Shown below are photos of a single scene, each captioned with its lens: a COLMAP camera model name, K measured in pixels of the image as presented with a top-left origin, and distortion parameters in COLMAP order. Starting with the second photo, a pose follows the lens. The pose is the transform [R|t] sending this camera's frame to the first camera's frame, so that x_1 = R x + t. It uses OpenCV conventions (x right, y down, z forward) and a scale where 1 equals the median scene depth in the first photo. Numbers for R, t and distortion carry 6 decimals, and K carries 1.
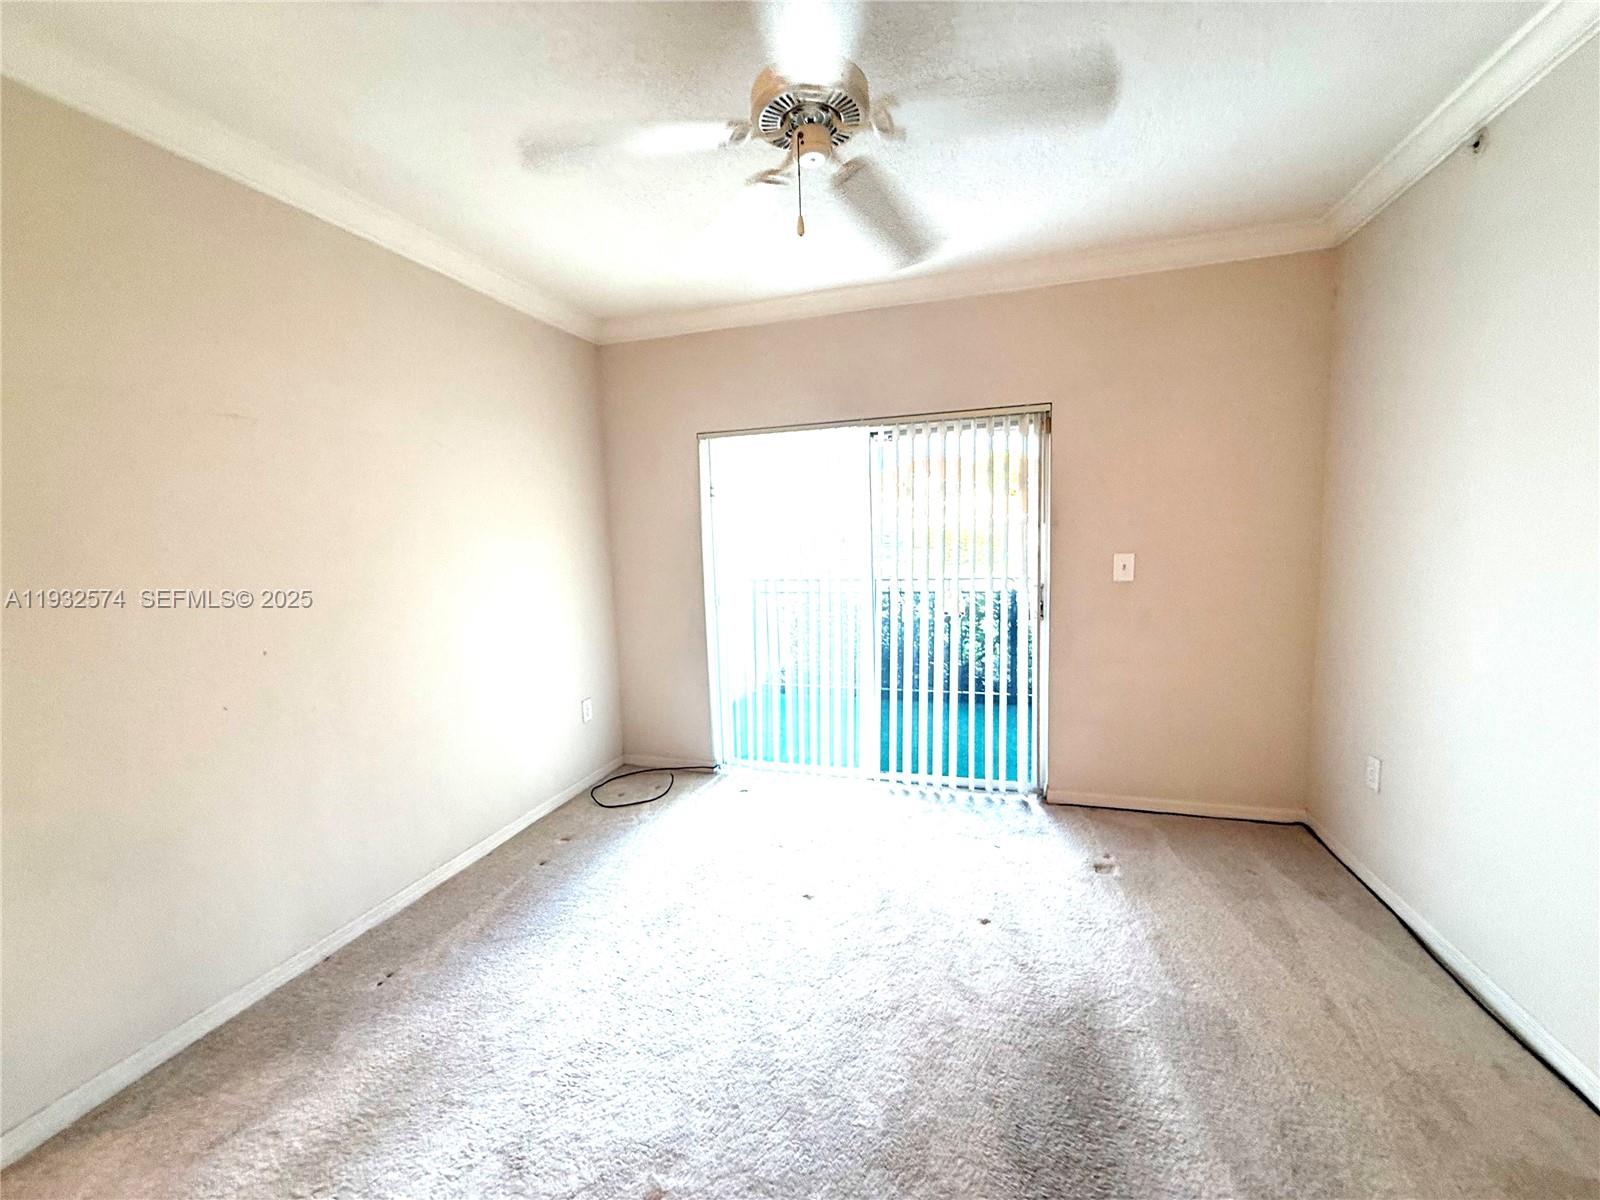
lens RADIAL K [[650.6, 0, 800.0], [0, 650.6, 600.0], [0, 0, 1]] dist [0.030577, 0.000105]
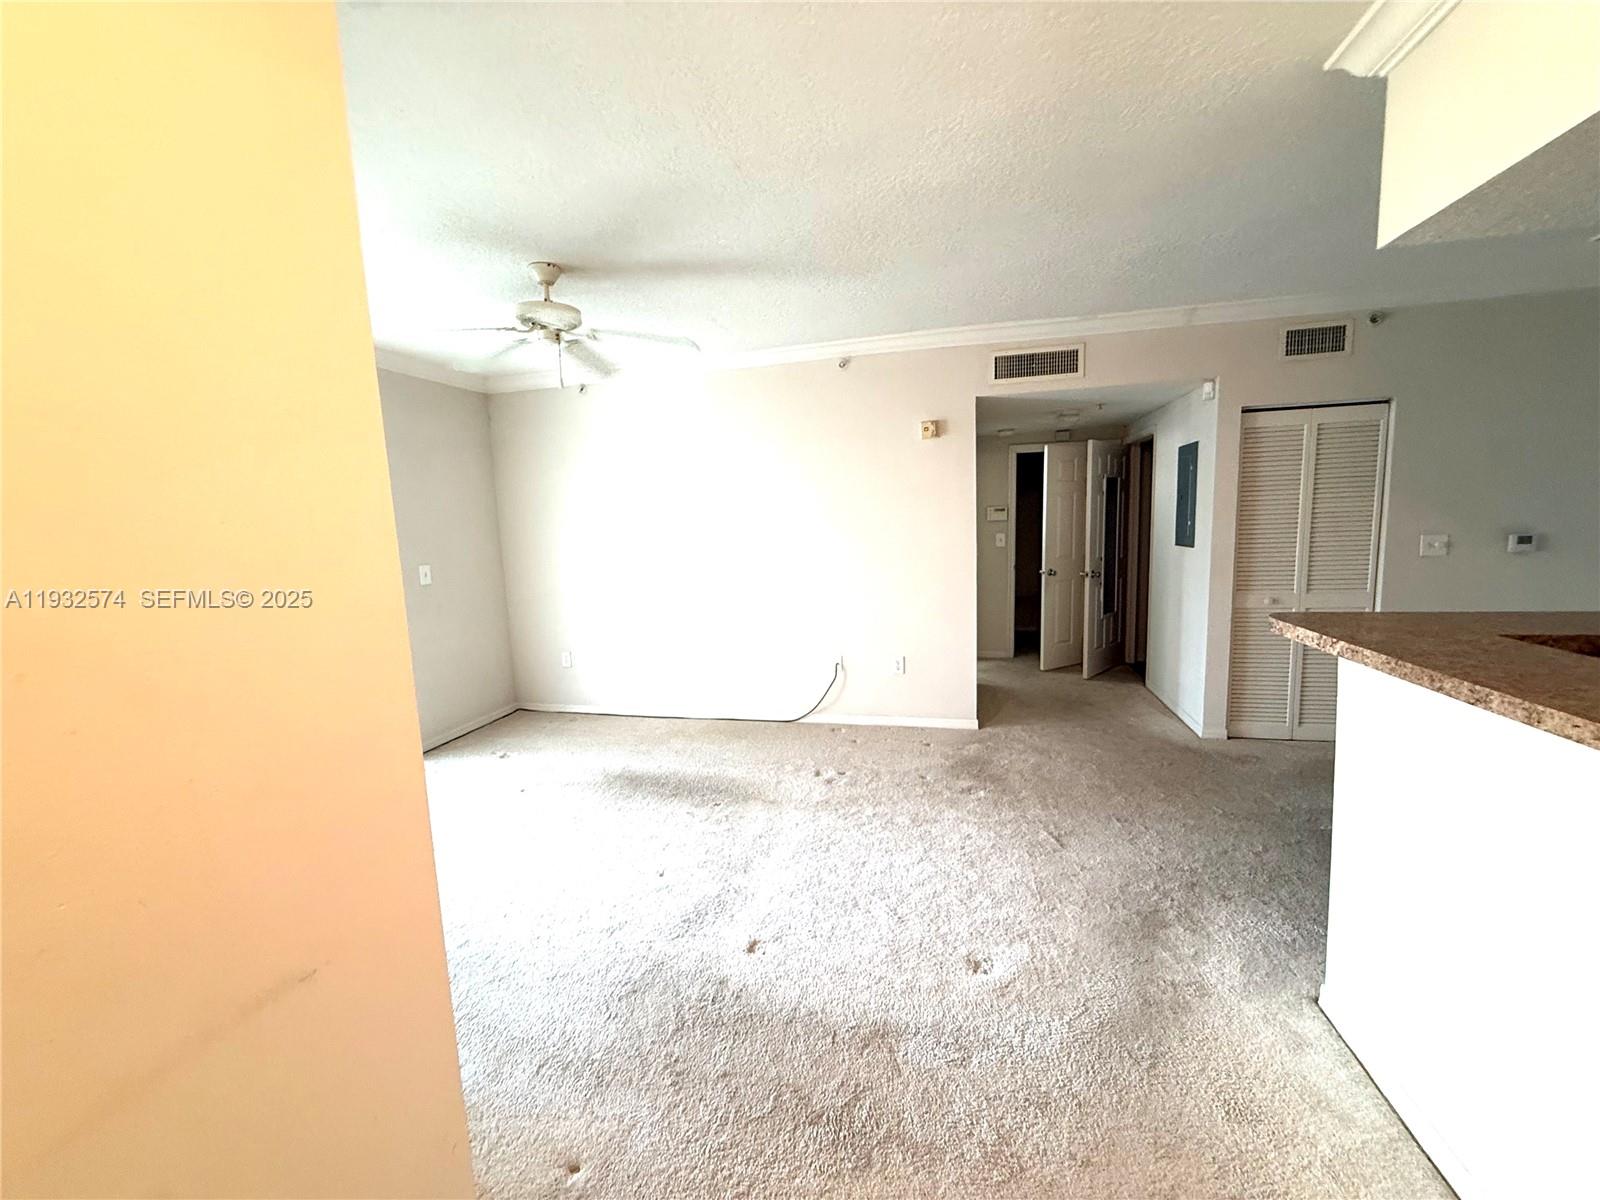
lens RADIAL K [[638.2, 0, 800.2], [0, 638.2, 602.1], [0, 0, 1]] dist [0.000824, -0.000247]
pose [[-0.057399, -0.095595, 0.993764, -0.901023], [0.143213, 0.984322, 0.102958, -0.016908], [-0.988026, 0.148229, -0.042808, 0.247314]]
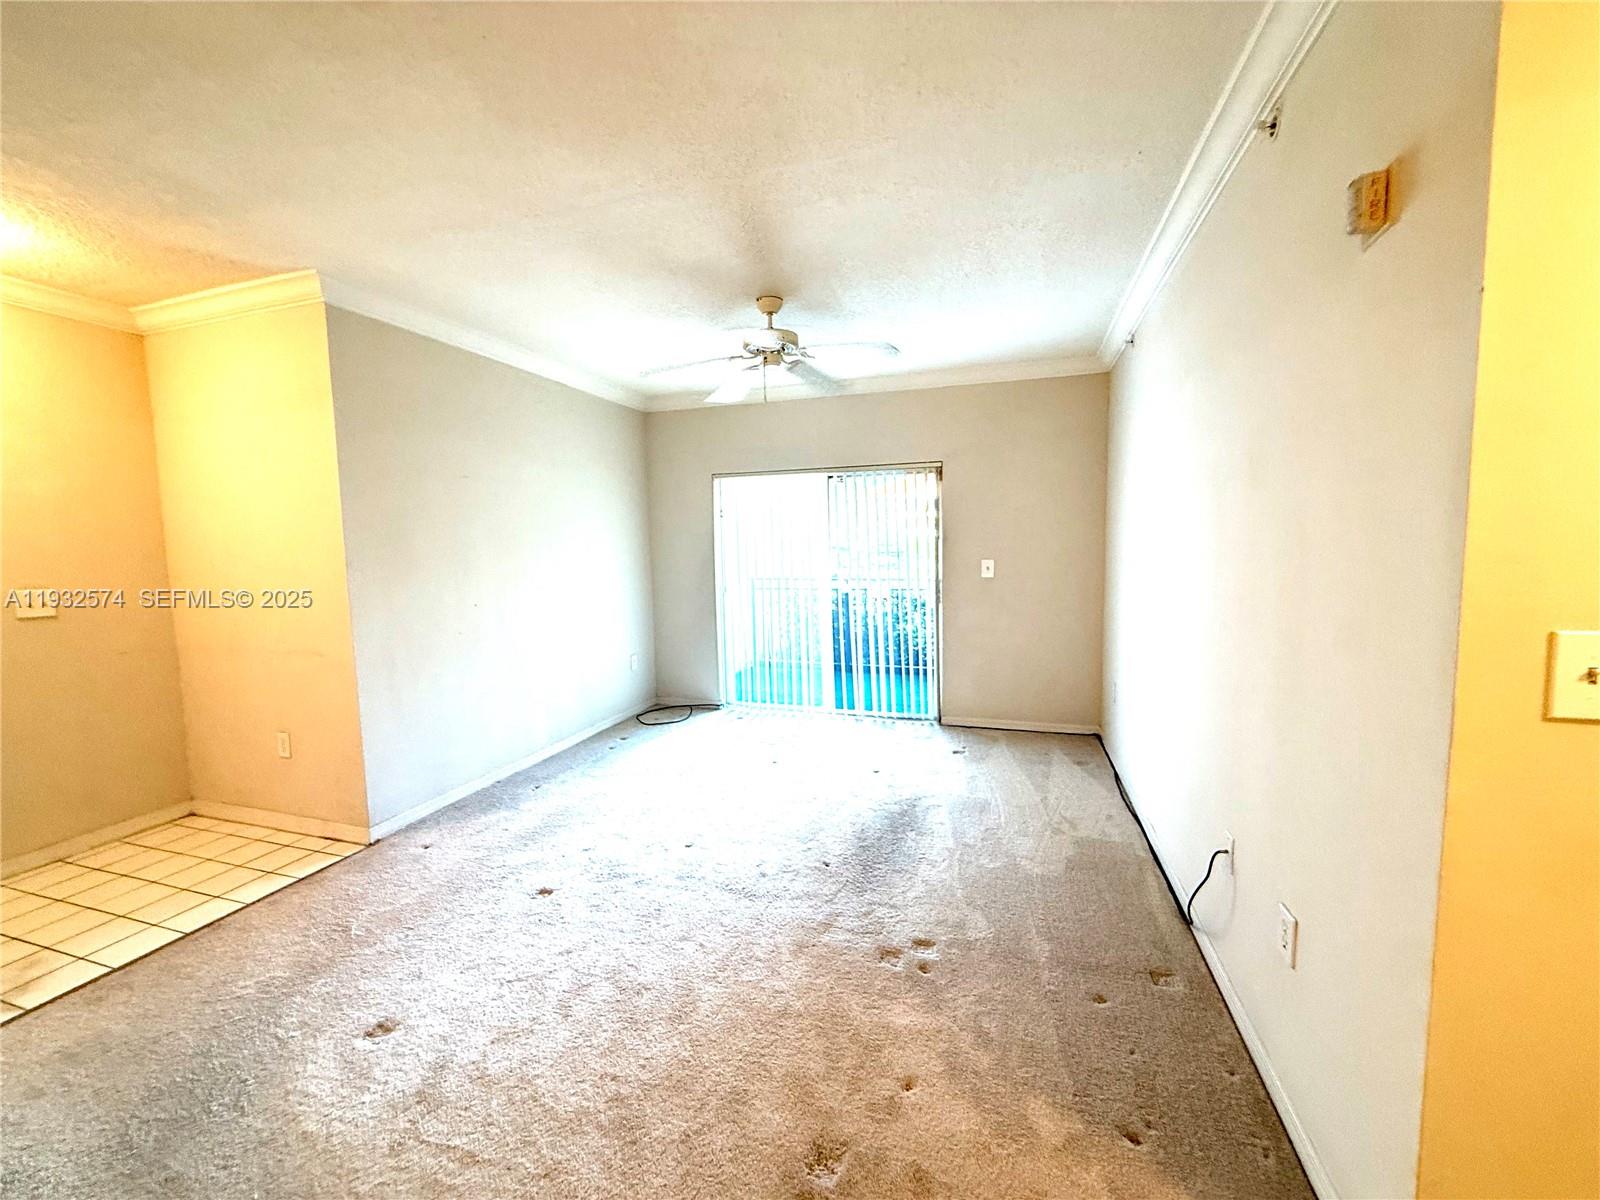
lens RADIAL K [[641.5, 0, 798.2], [0, 641.5, 597.6], [0, 0, 1]] dist [0.001812, 0.000373]
pose [[0.999759, 0.015384, -0.015644, 0.070223], [-0.015641, 0.999743, -0.016427, 0.047974], [0.015388, 0.016667, 0.999743, -0.488003]]
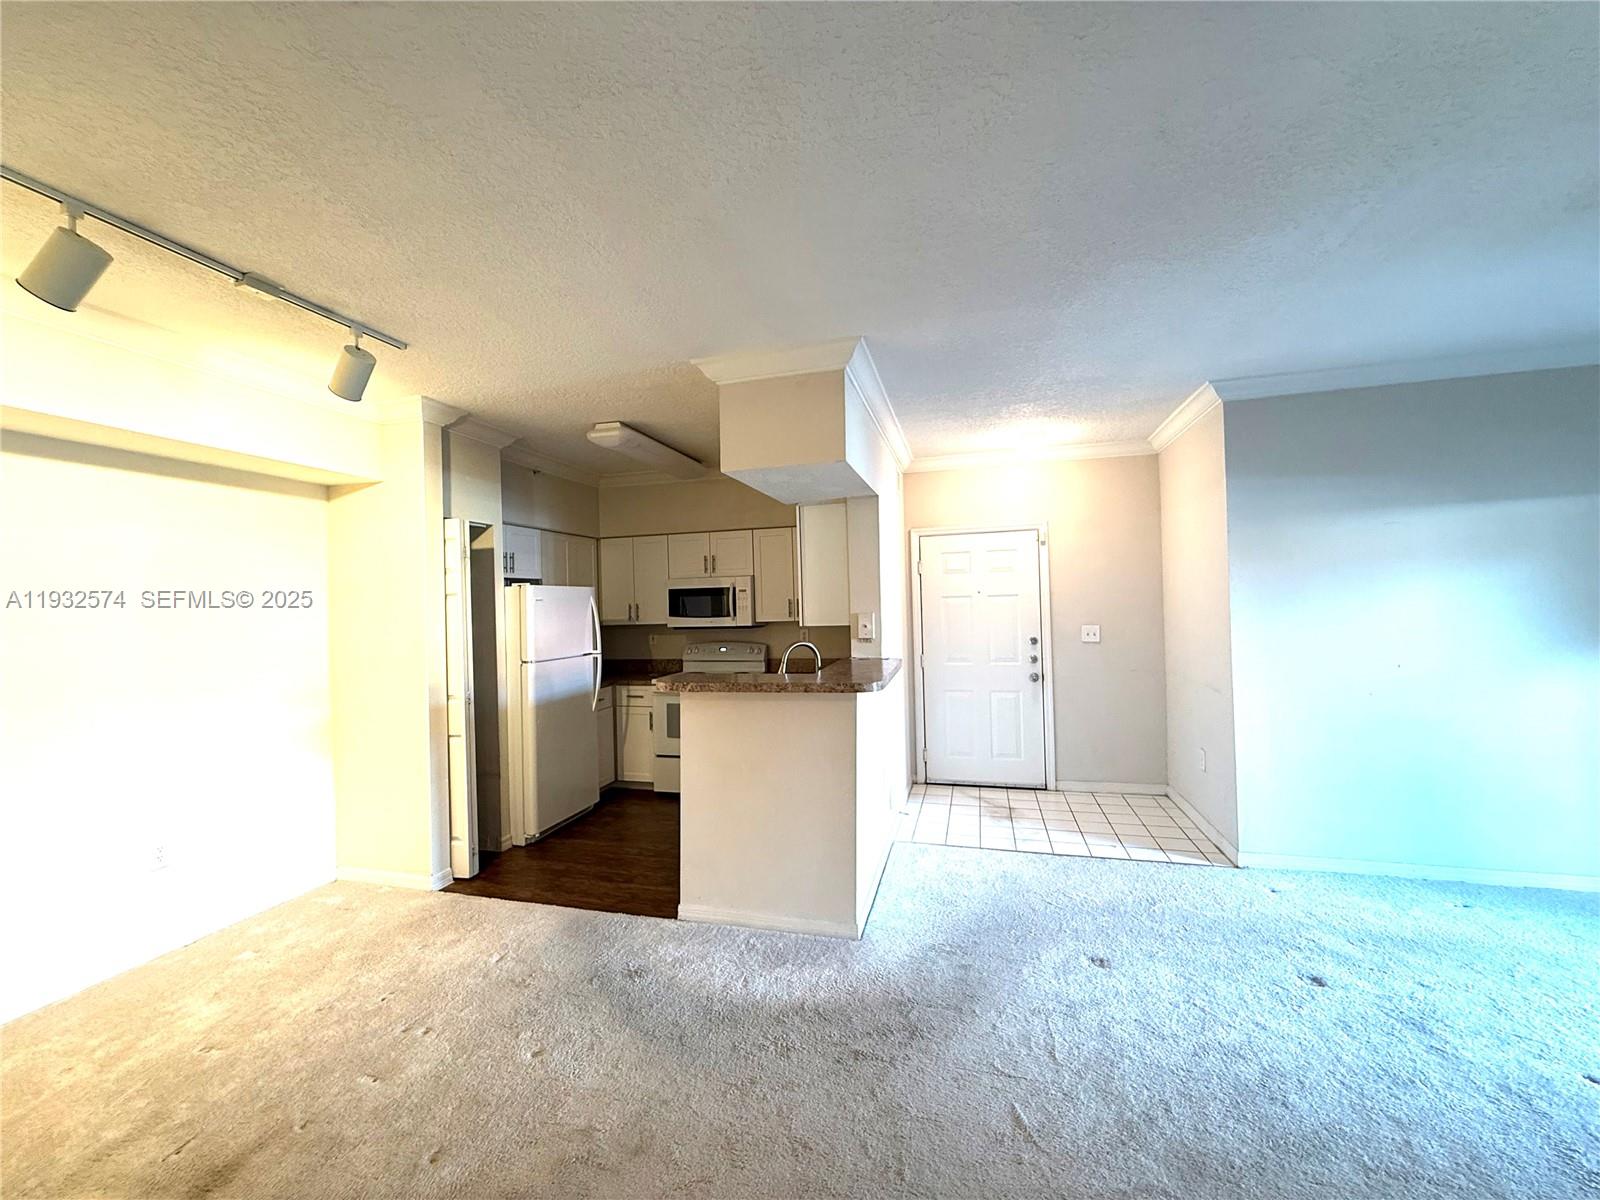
lens RADIAL K [[640.3, 0, 800.0], [0, 640.3, 600.0], [0, 0, 1]] dist [0.002402, 0.000429]
pose [[0.030531, 0.024998, -0.999221, 0.460472], [-0.080153, 0.996529, 0.022482, 0.000964], [0.996315, 0.079404, 0.032429, -0.334077]]
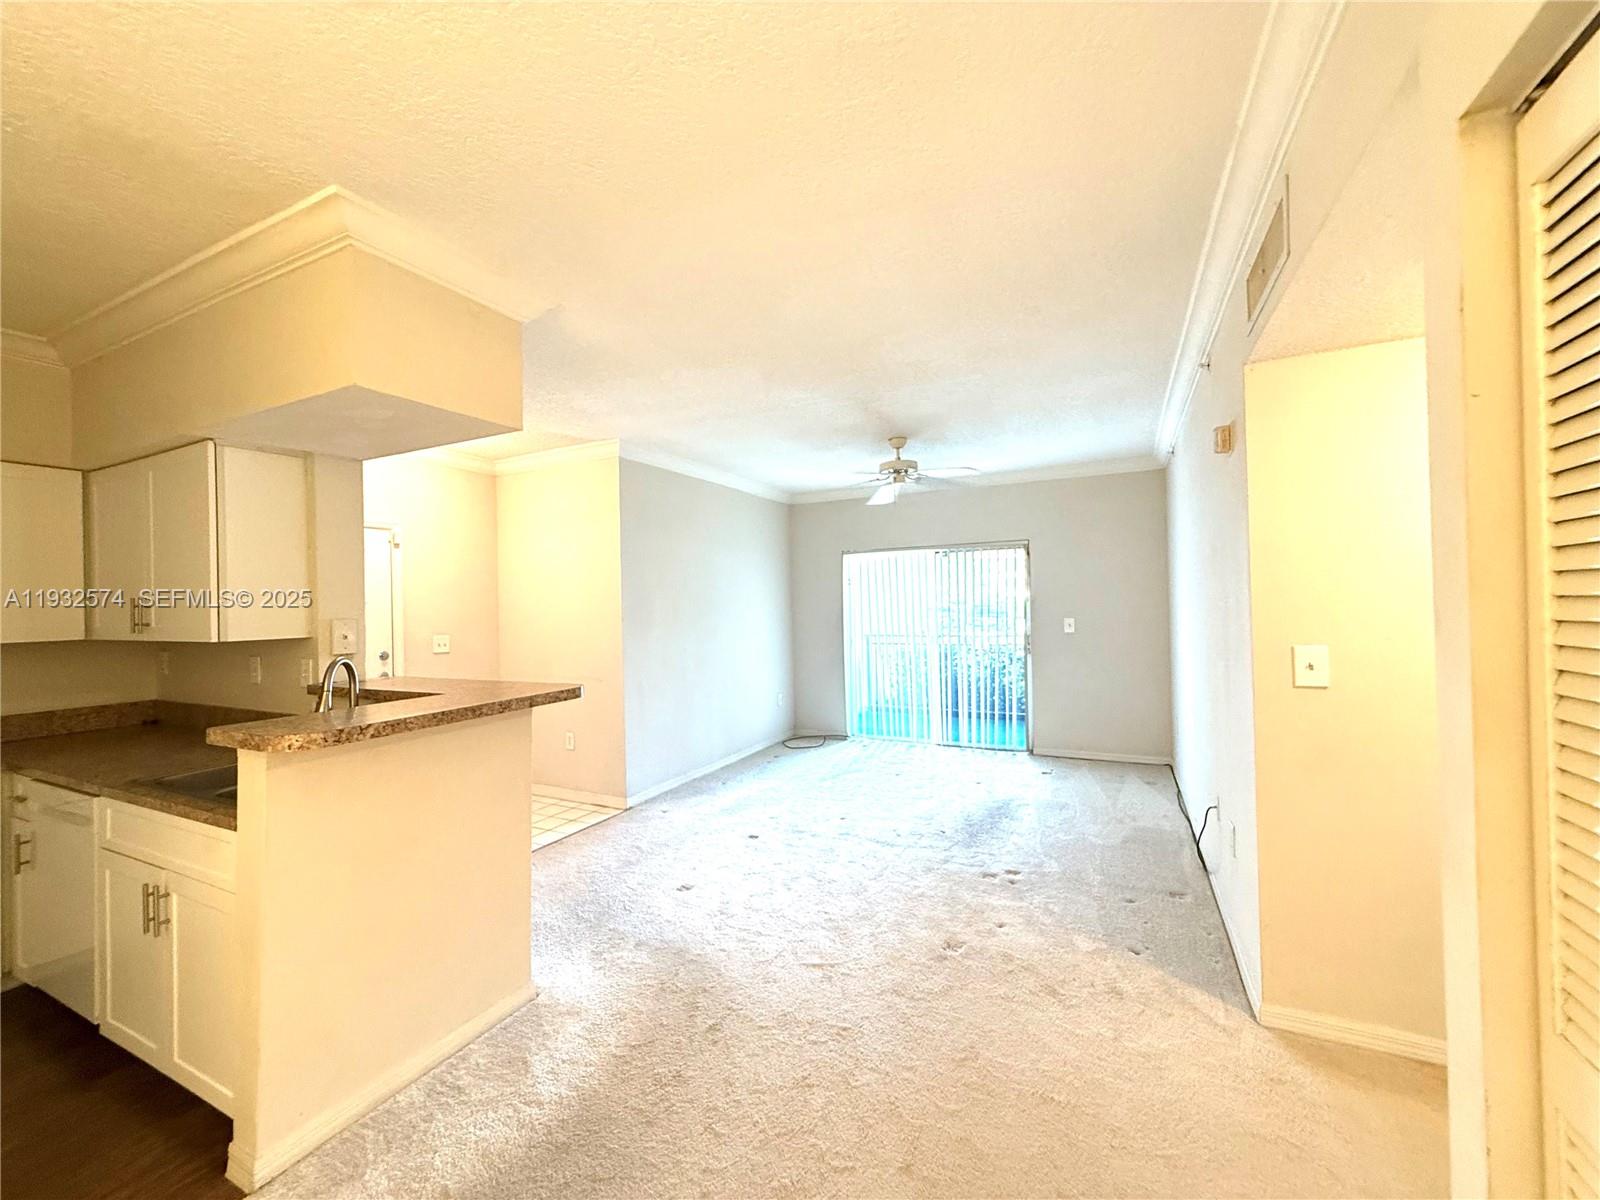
lens RADIAL K [[641.5, 0, 798.2], [0, 641.5, 597.6], [0, 0, 1]] dist [0.001812, 0.000373]
pose [[0.986303, 0.009744, -0.164654, 0.024816], [-0.027829, 0.993773, -0.107888, 0.088126], [0.162578, 0.110992, 0.980433, -0.910484]]
